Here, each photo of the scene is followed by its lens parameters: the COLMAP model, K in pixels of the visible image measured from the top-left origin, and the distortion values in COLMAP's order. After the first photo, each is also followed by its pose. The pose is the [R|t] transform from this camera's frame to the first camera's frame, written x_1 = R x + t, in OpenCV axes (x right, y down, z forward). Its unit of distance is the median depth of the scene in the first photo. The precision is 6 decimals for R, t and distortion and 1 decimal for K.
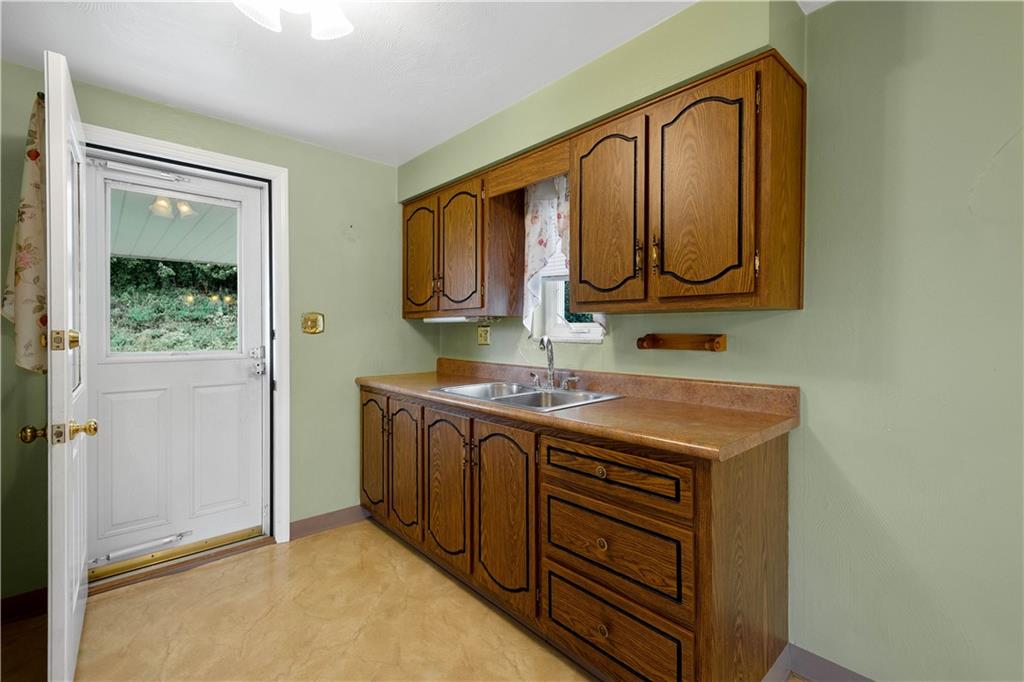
lens RADIAL K [[447.3, 0, 516.8], [0, 447.3, 335.3], [0, 0, 1]] dist [-0.003818, -0.000084]
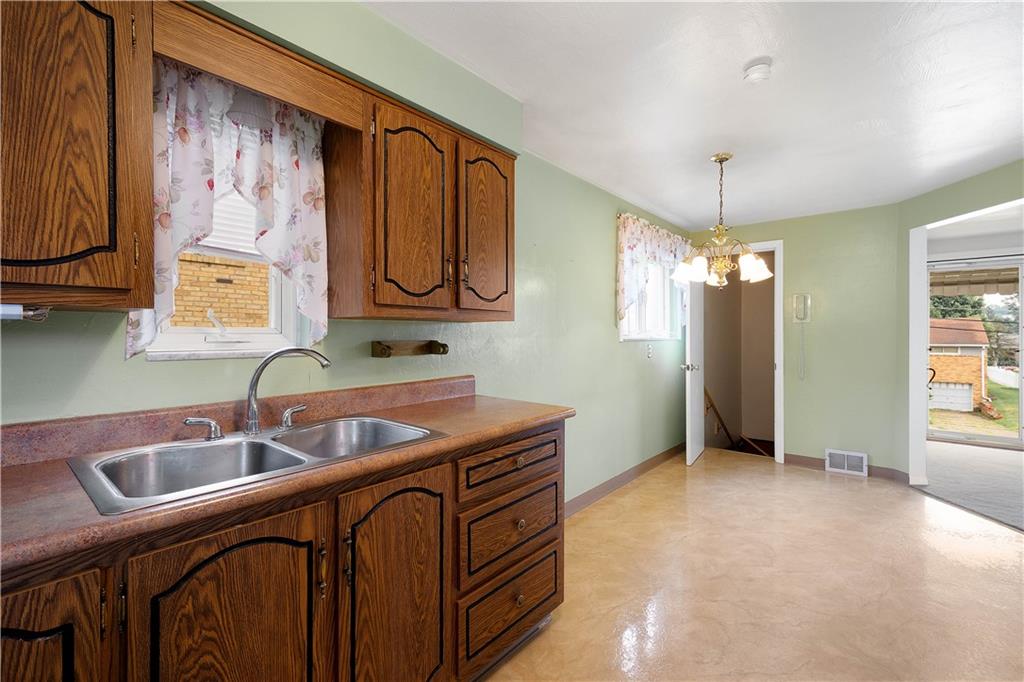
lens RADIAL K [[447.3, 0, 515.6], [0, 447.3, 335.3], [0, 0, 1]] dist [-0.003818, -0.000084]
pose [[-0.129211, -0.007025, 0.991592, -0.783041], [0.009376, 0.999922, 0.008306, -0.023857], [-0.991573, 0.010370, -0.129135, 0.964212]]
